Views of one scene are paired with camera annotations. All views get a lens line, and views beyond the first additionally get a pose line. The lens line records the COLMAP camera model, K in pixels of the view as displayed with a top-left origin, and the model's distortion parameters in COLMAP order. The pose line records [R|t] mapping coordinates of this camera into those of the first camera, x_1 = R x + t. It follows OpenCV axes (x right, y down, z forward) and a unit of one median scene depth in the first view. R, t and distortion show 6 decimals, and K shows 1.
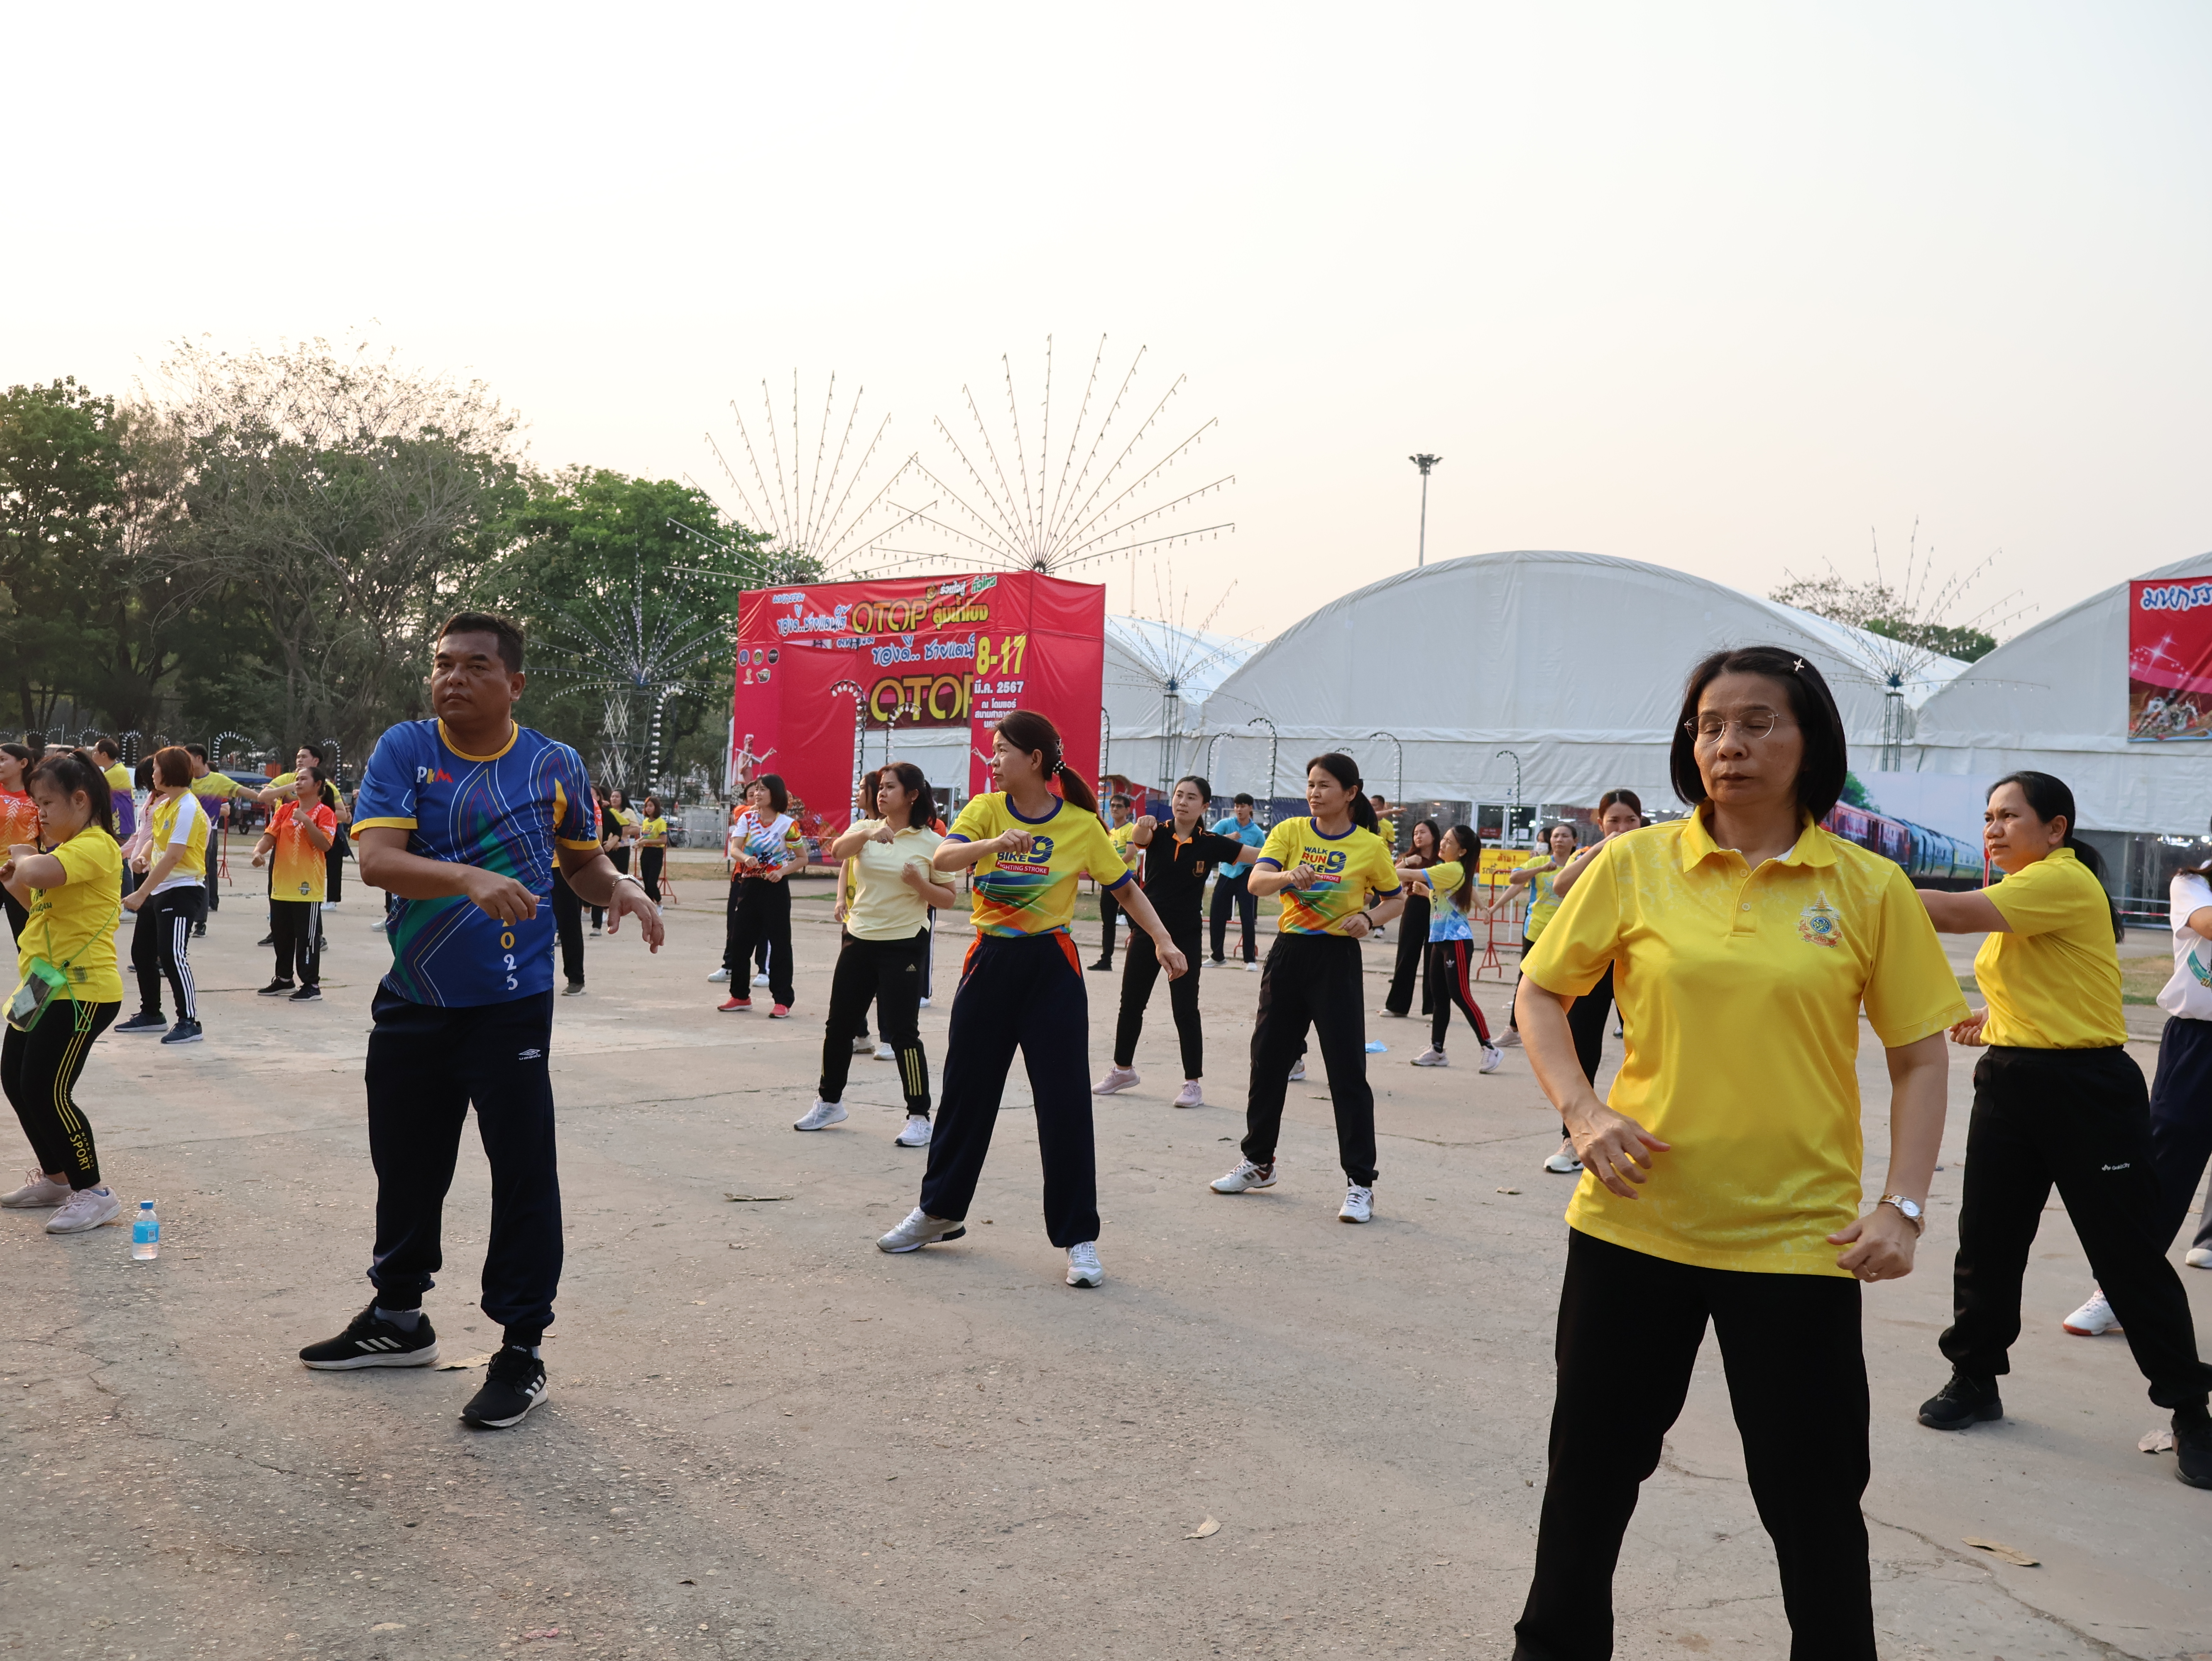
lens RADIAL K [[2048.0, 0, 1104.4], [0, 2048.0, 834.1], [0, 0, 1]] dist [-0.015298, 0.012250]
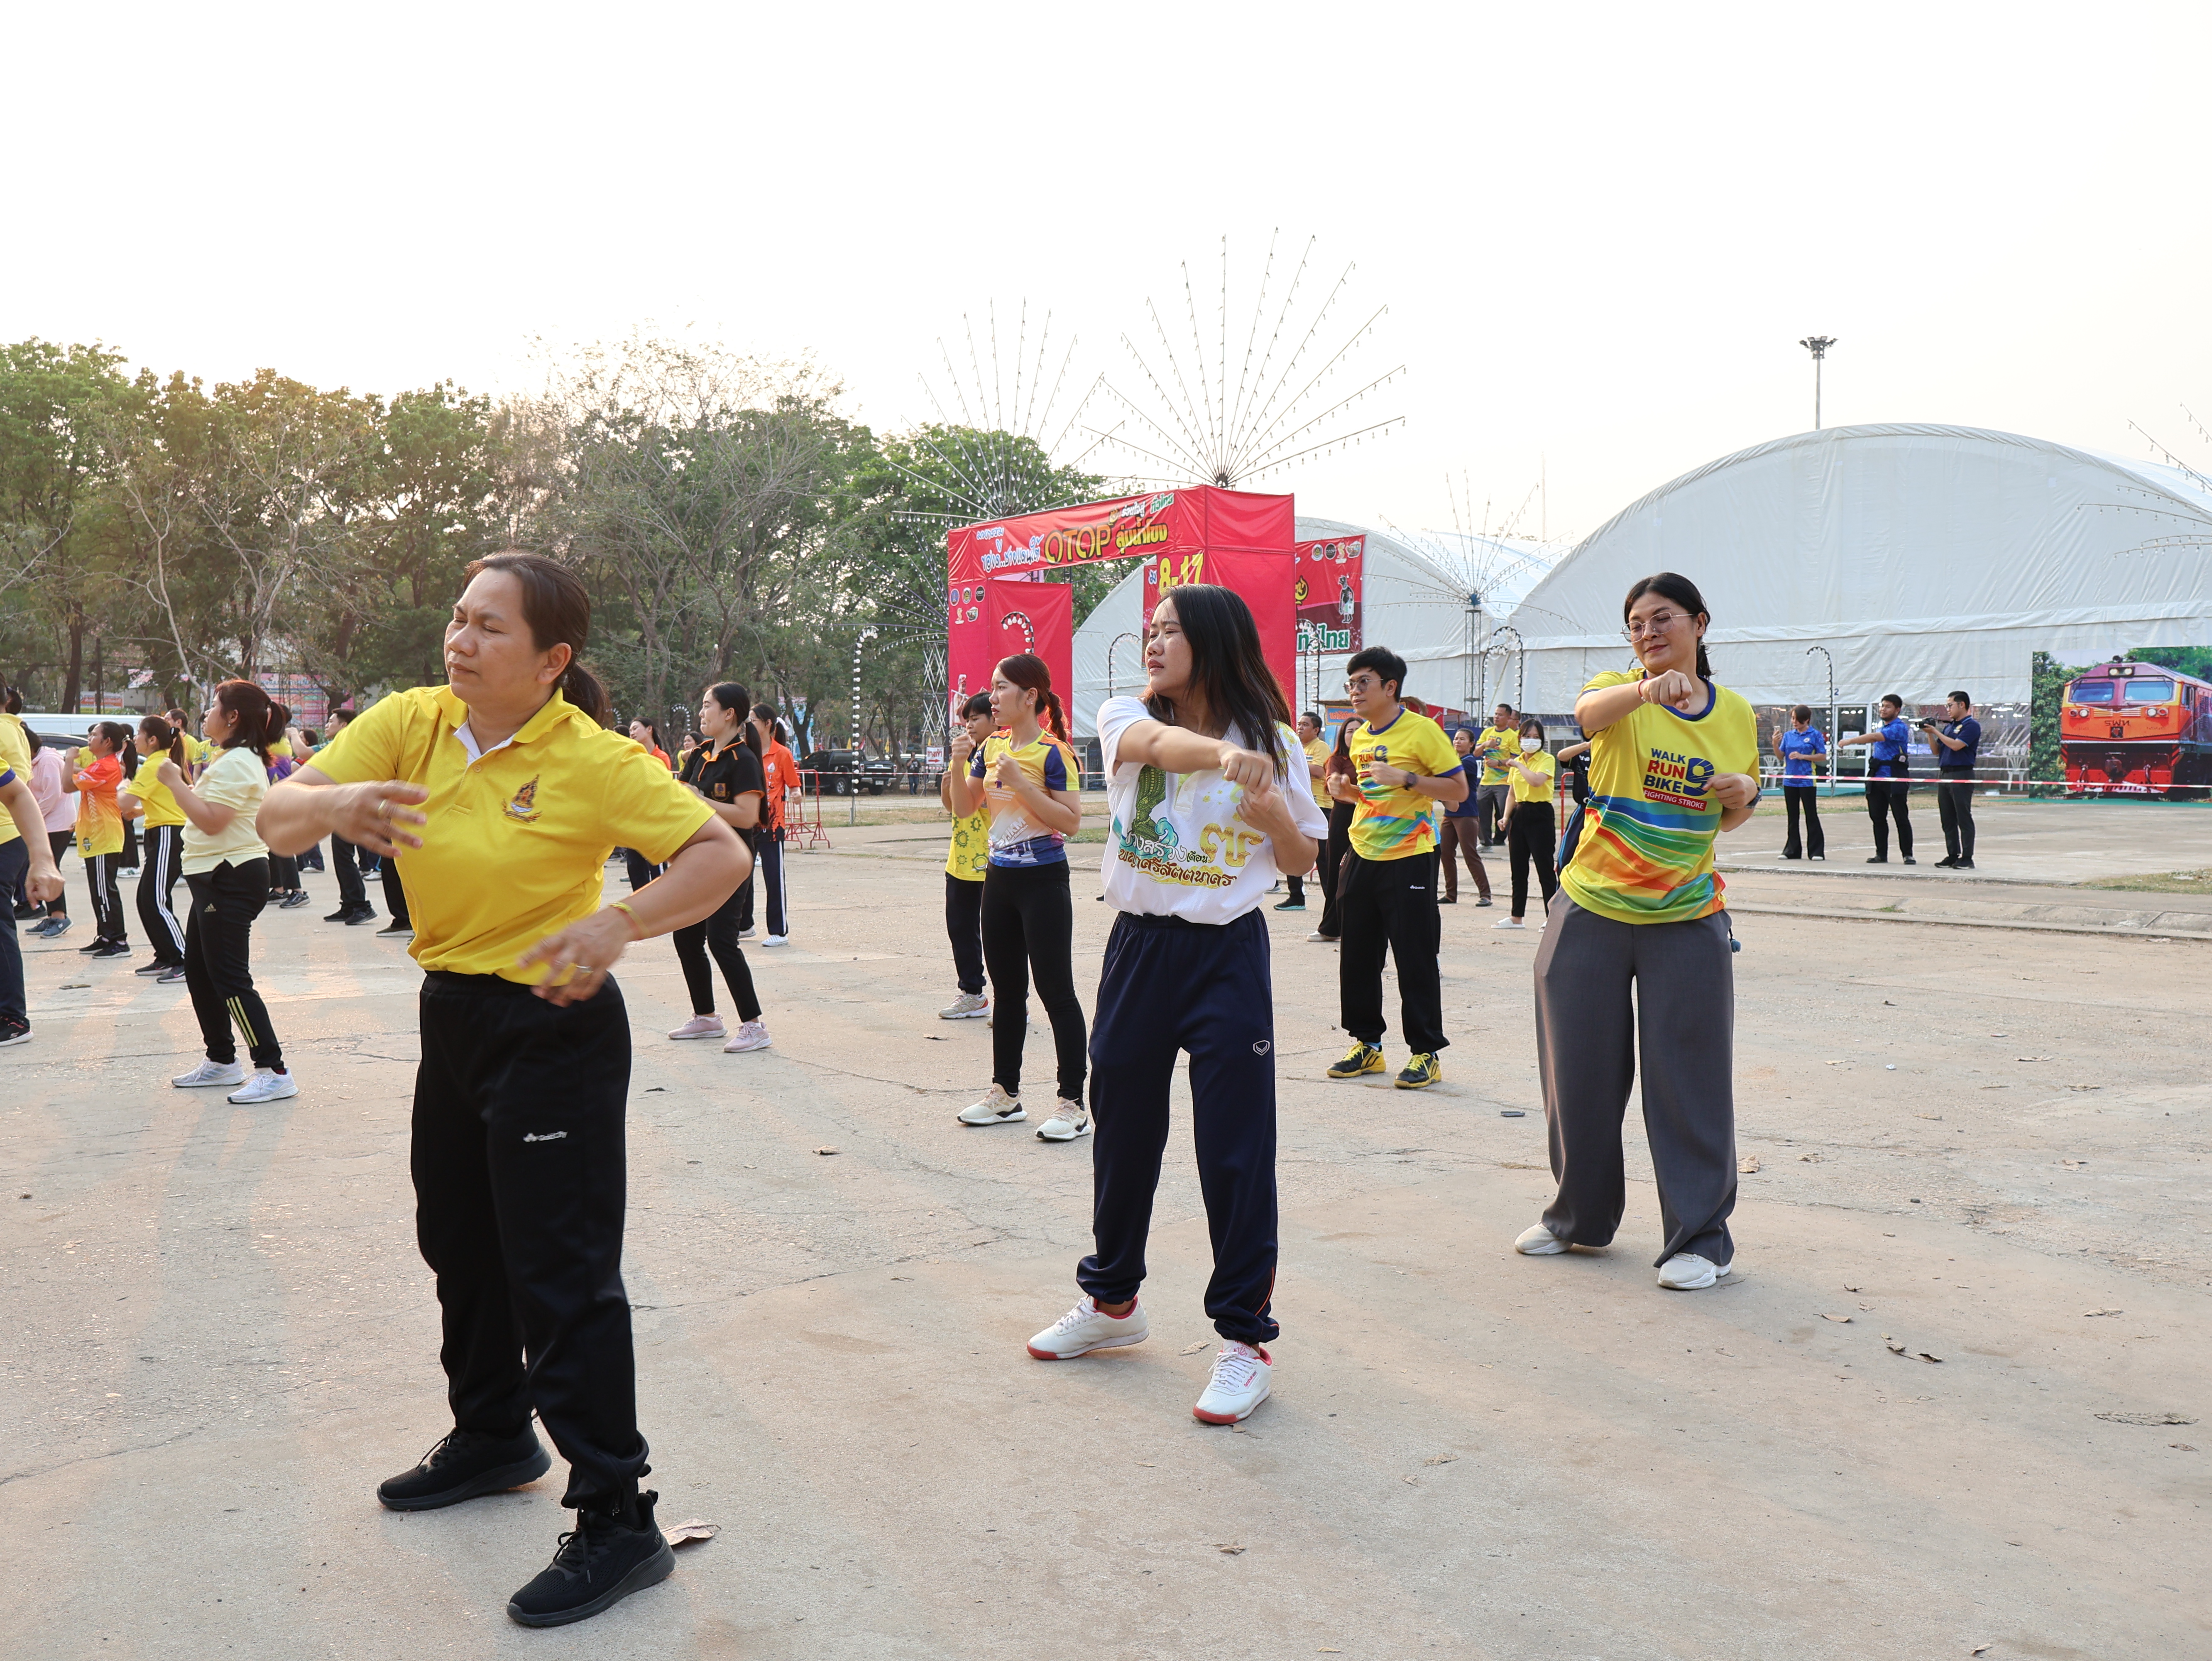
lens RADIAL K [[2048.0, 0, 1104.4], [0, 2048.0, 834.1], [0, 0, 1]] dist [-0.015298, 0.012250]
pose [[0.975919, -0.040845, -0.214277, 0.086670], [0.047263, 0.998572, 0.024913, 0.005741], [0.212954, -0.034440, 0.976455, 0.040310]]
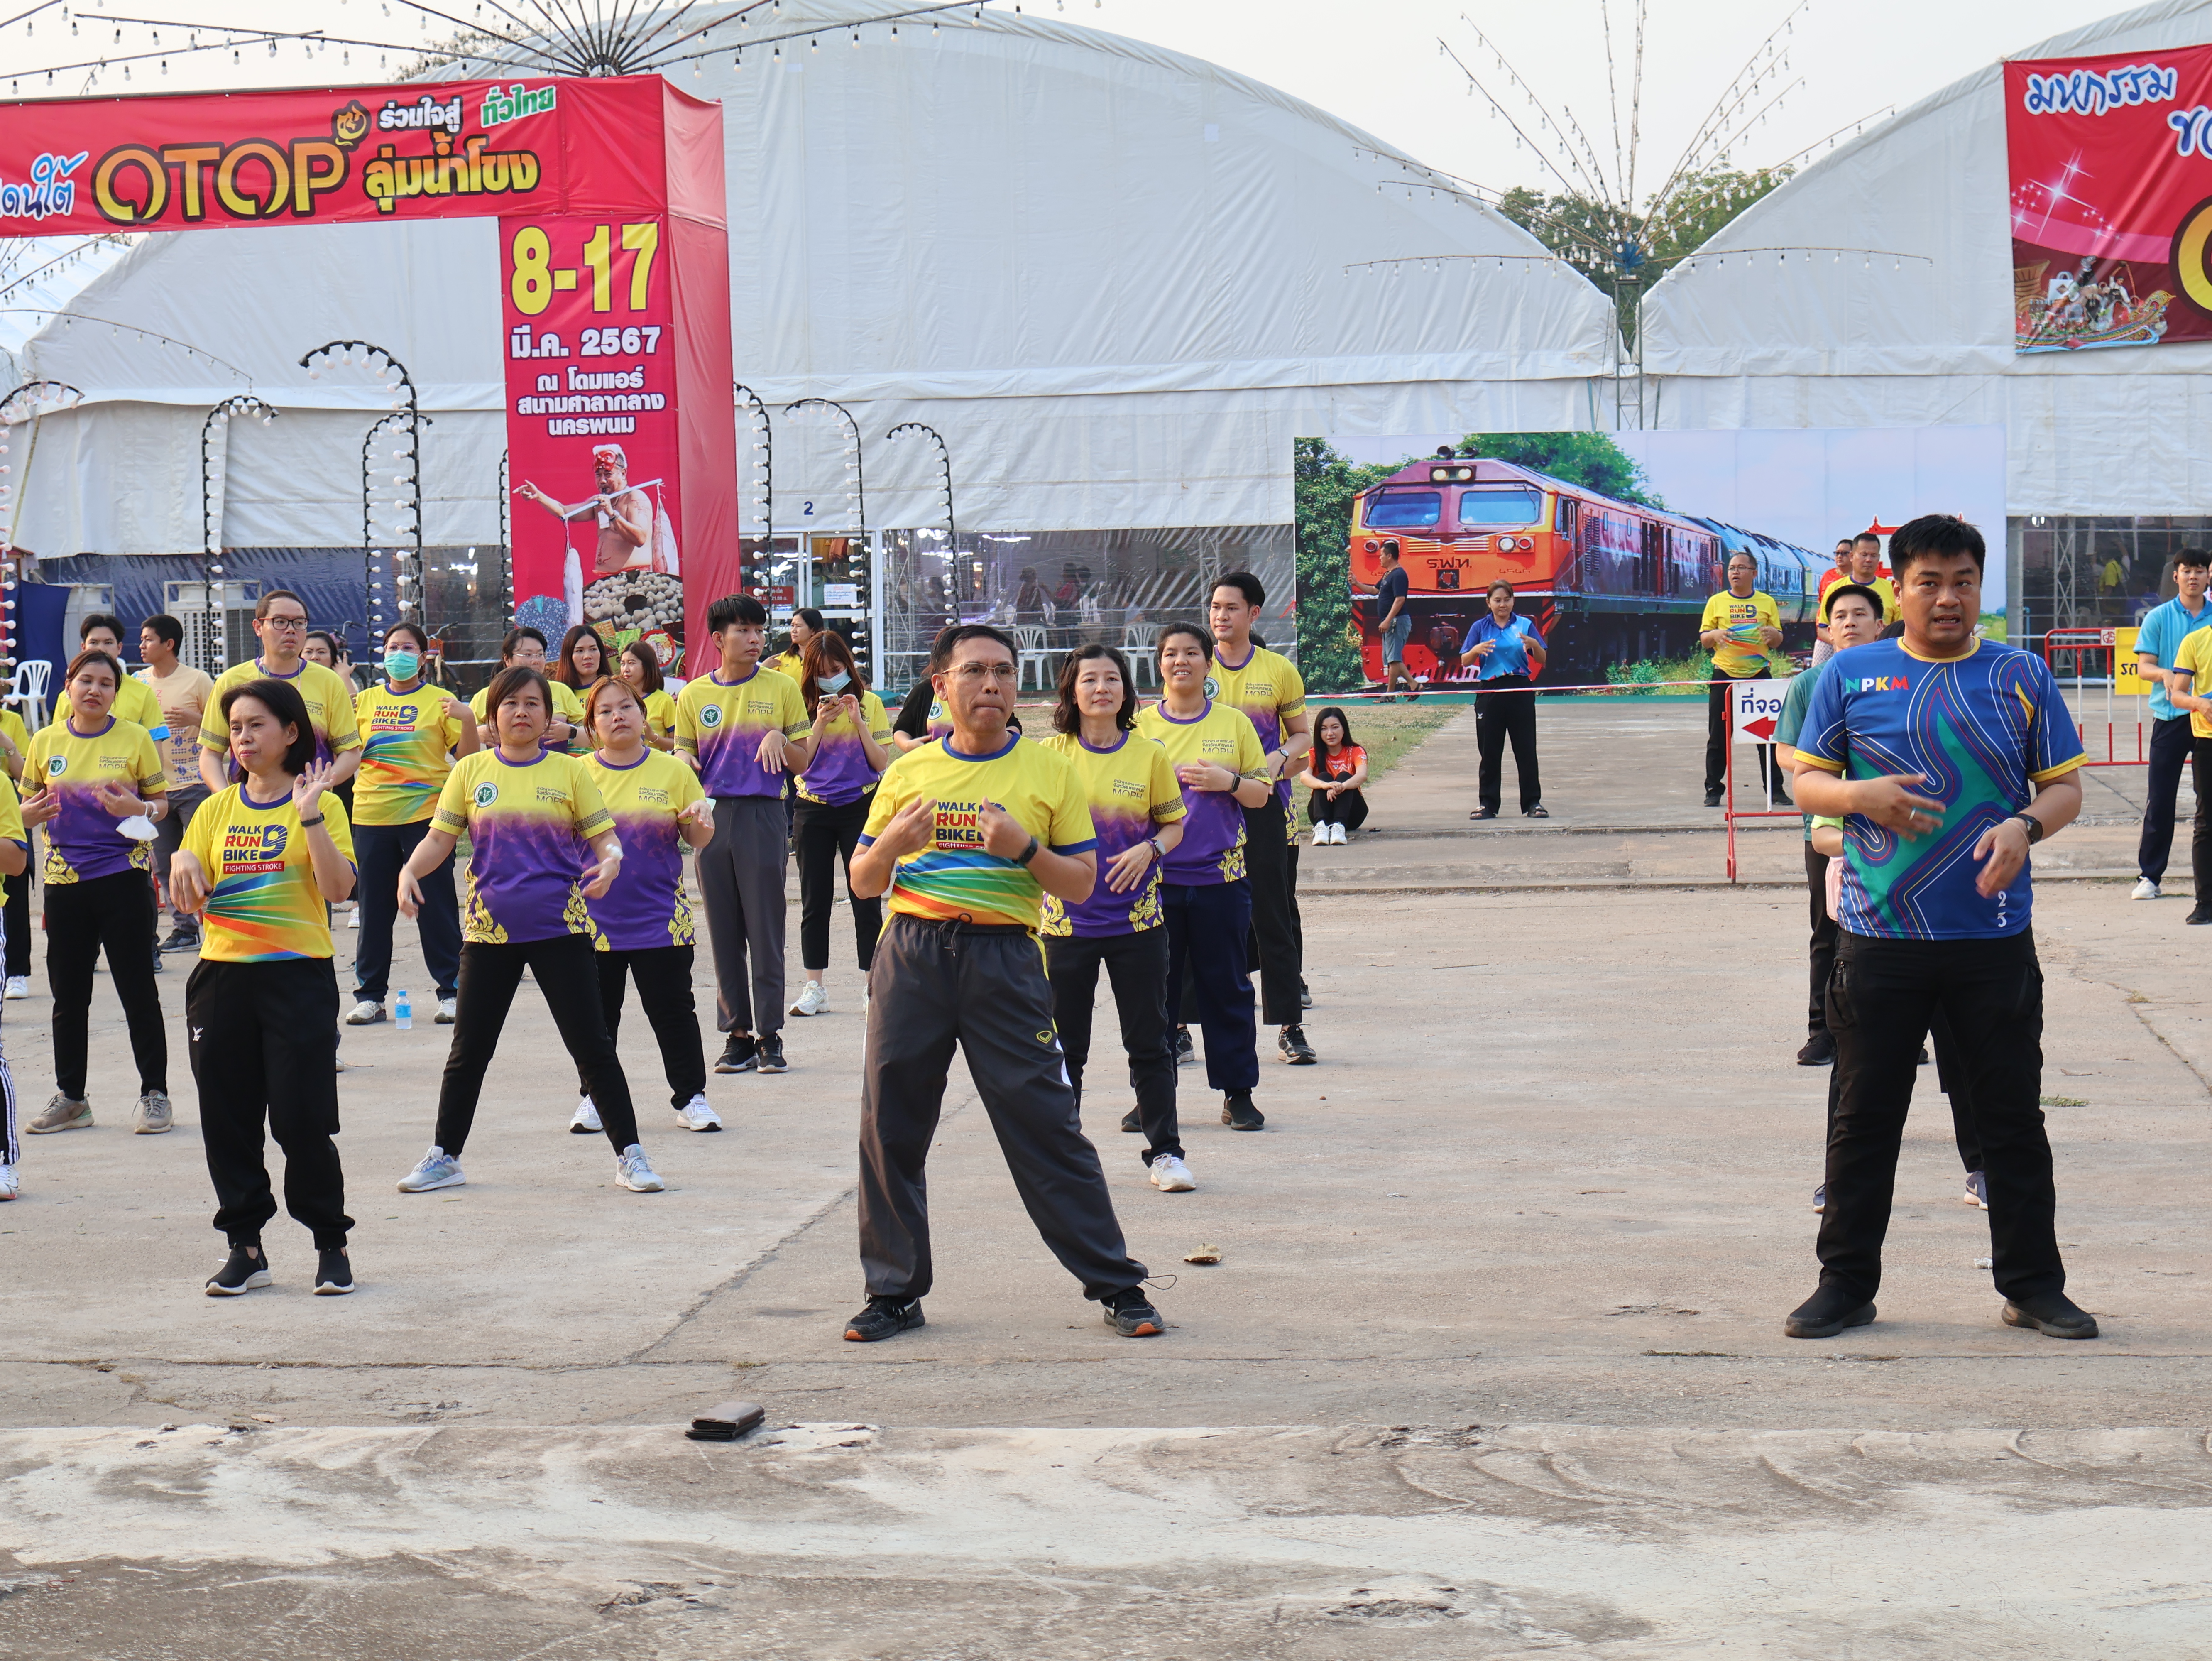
lens RADIAL K [[4450.0, 0, 1109.1], [0, 4450.0, 833.9], [0, 0, 1]] dist [0.023074, -0.176853]
pose [[0.852183, -0.095227, 0.514505, -0.346248], [0.064763, 0.994935, 0.076880, -0.024719], [-0.519220, -0.032195, 0.854034, 0.090616]]
